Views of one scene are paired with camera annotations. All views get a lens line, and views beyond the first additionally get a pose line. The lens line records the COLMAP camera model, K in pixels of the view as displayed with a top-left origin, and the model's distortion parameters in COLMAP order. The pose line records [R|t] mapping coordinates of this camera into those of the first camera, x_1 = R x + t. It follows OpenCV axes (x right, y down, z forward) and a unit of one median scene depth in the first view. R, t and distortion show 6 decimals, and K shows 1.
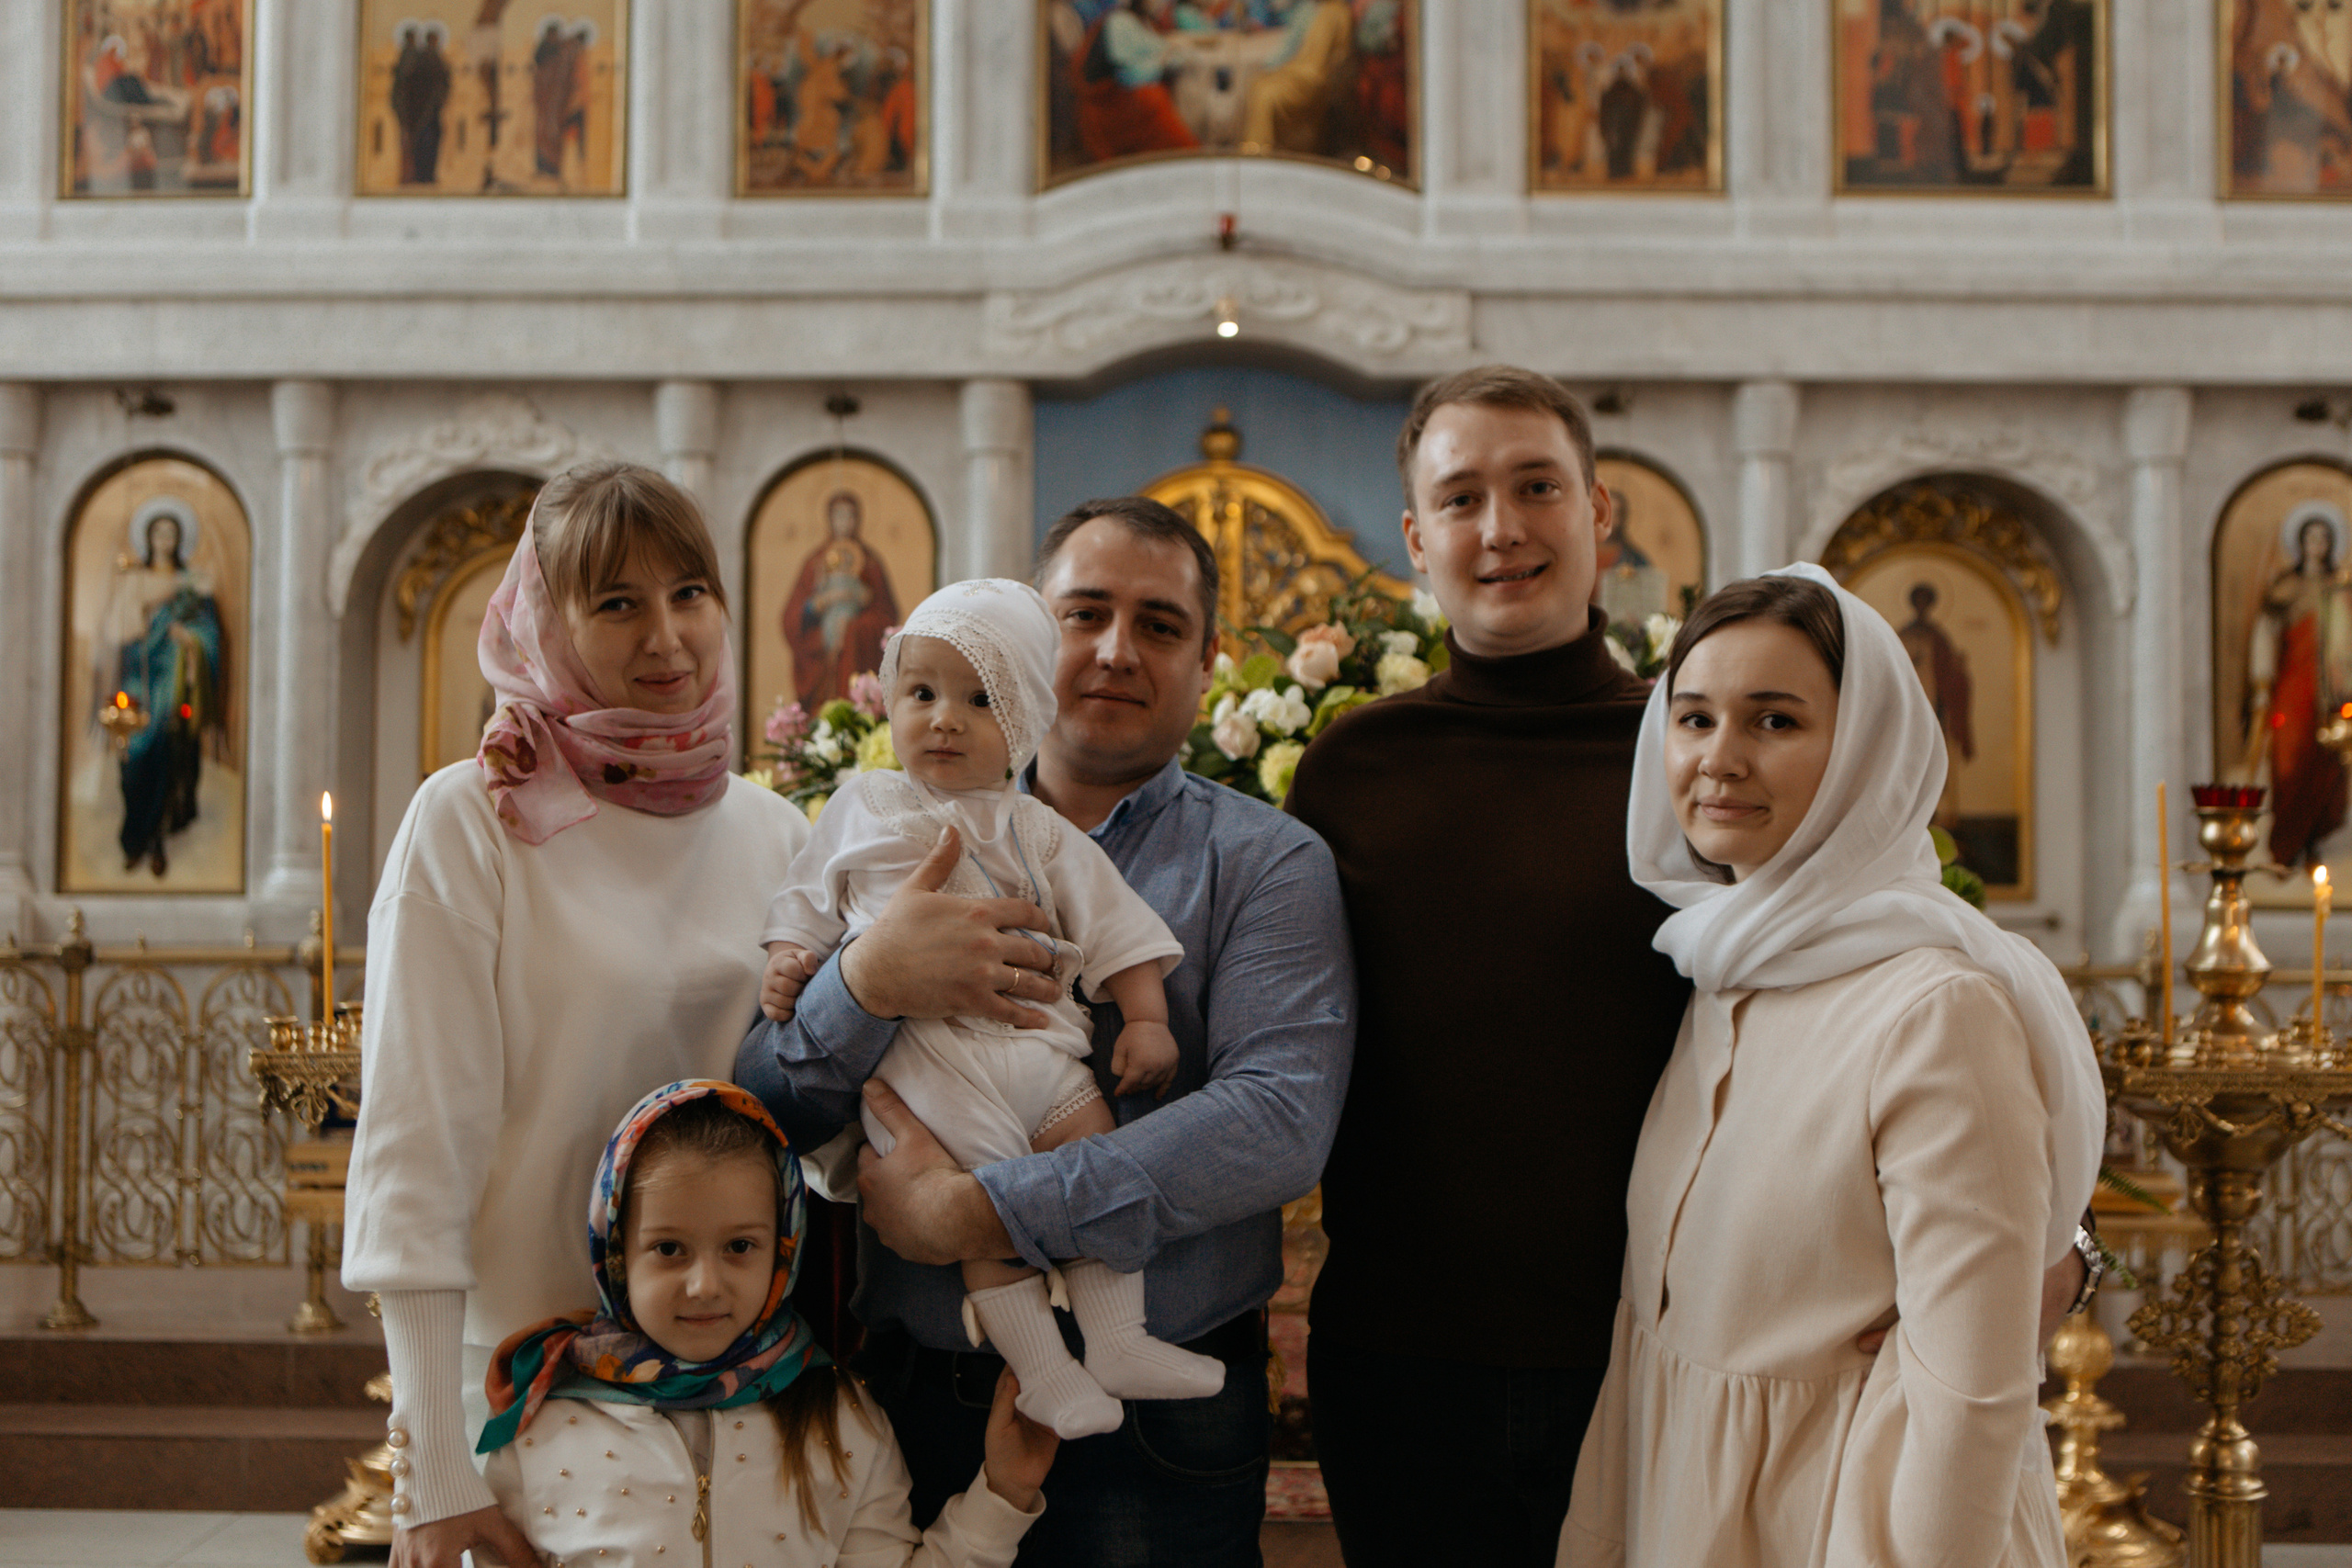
lens RADIAL K [[2627.9, 0, 1134.7], [0, 2627.9, 782.3], [0, 0, 1]] dist [-0.017807, 0.000000]
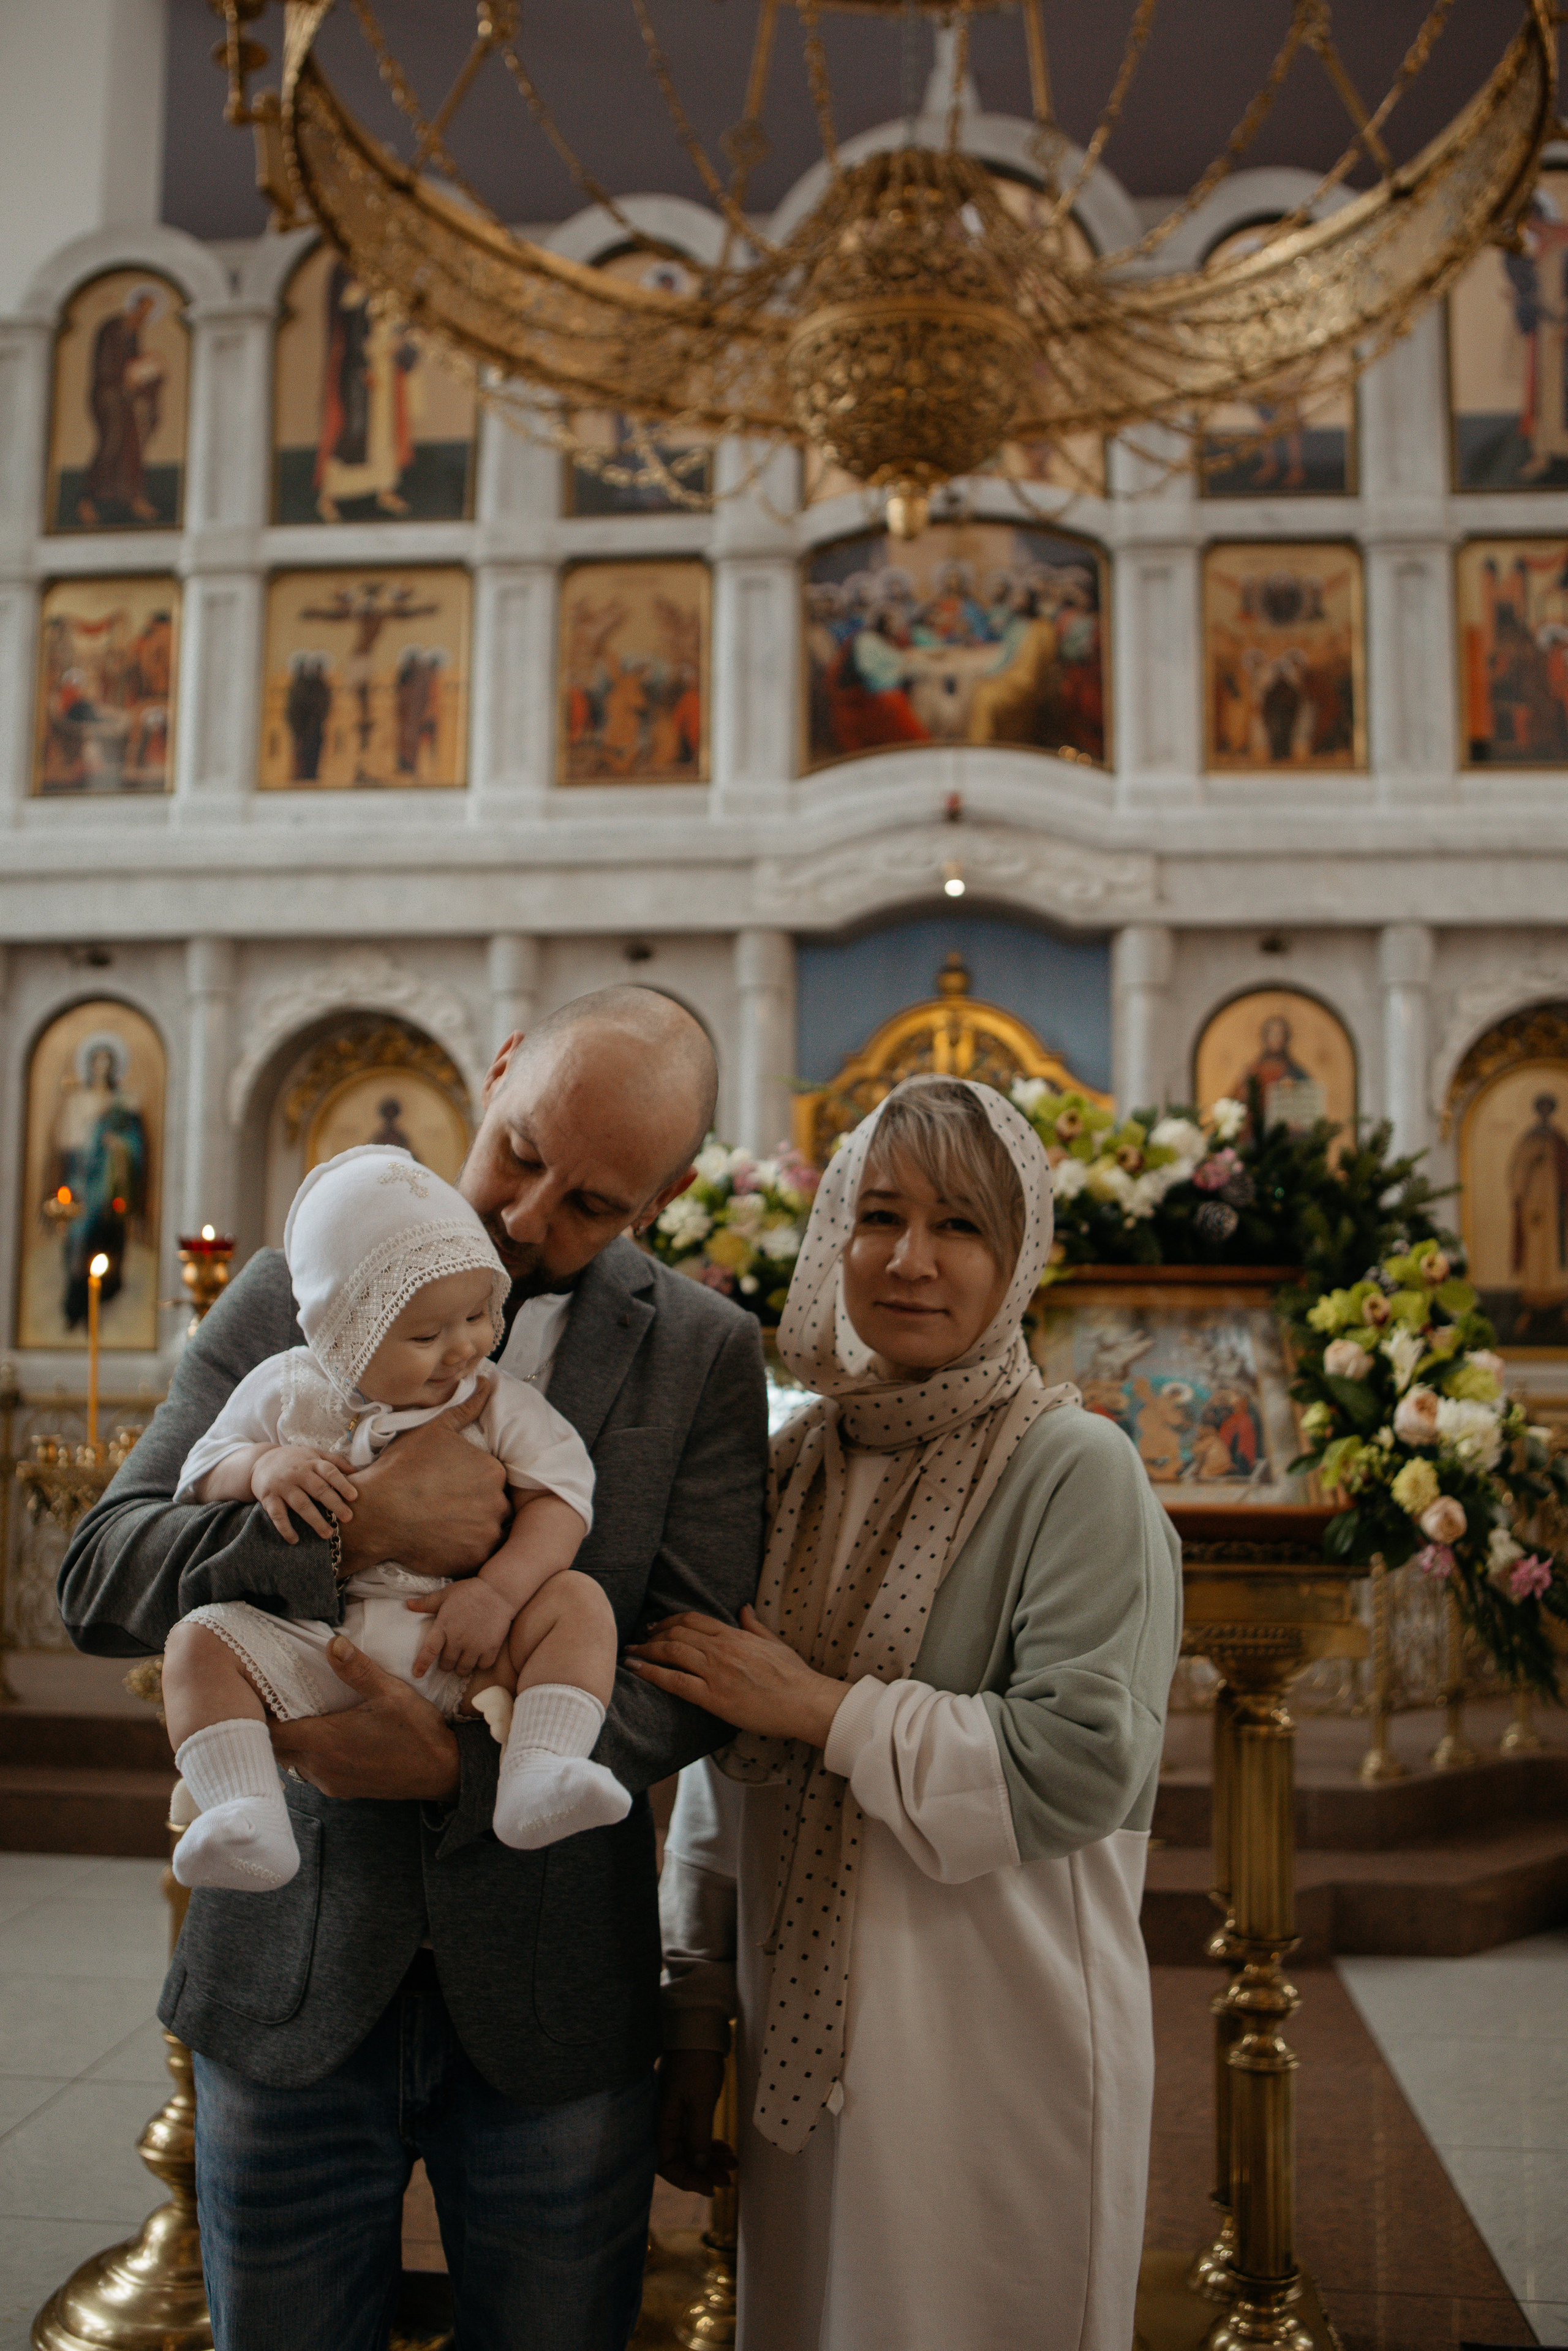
lens RADIAL K [[2143.6, 0, 777.2], [0, 2143.6, 1129.0], [0, 0, 1]] dist [-0.052956, 0.000000]
pose [[0.997063, -0.004399, -0.076460, 0.028405], [-0.000650, 0.997827, -0.065884, 0.004152], [0.076583, 0.065740, 0.994894, 0.016406]]
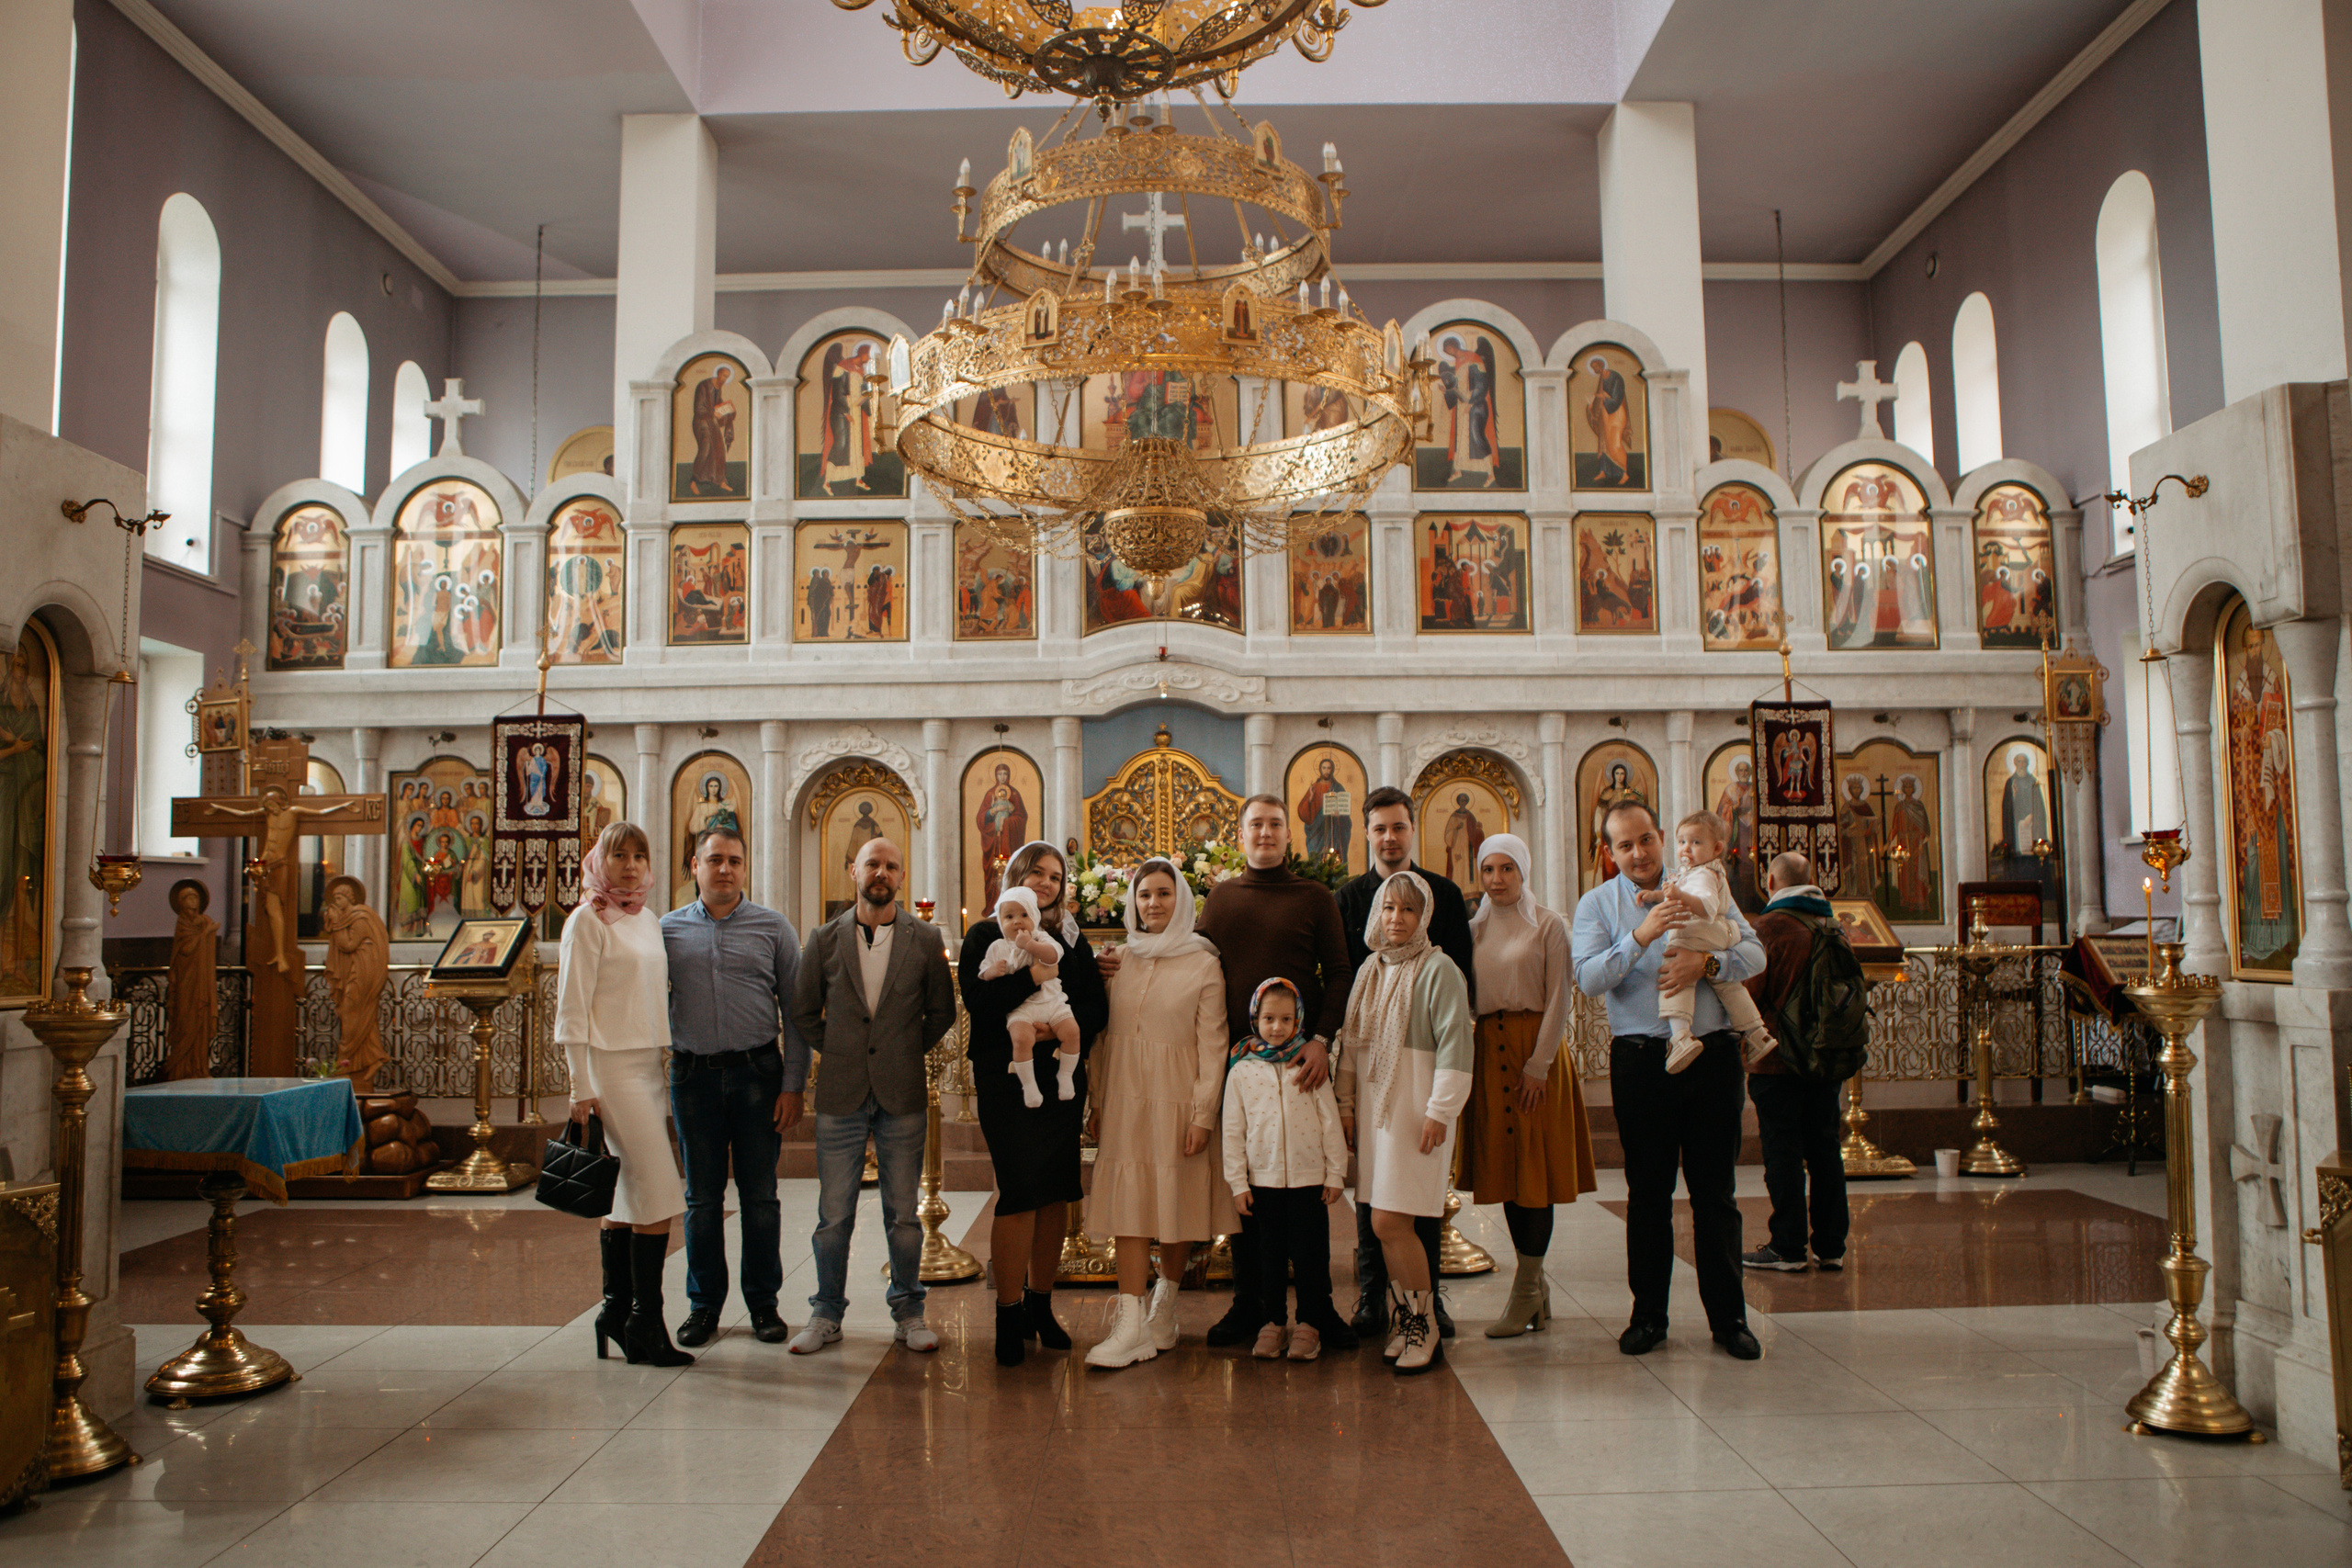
lens RADIAL K [[1579.3, 0, 1164.1], [0, 1579.3, 775.1], [0, 0, 1]] dist [-0.042491, 0.040590]
pose [[0.999600, -0.016596, 0.022919, 0.001503], [0.017857, 0.998274, -0.055954, -0.018759], [-0.021951, 0.056341, 0.998170, -0.420025]]
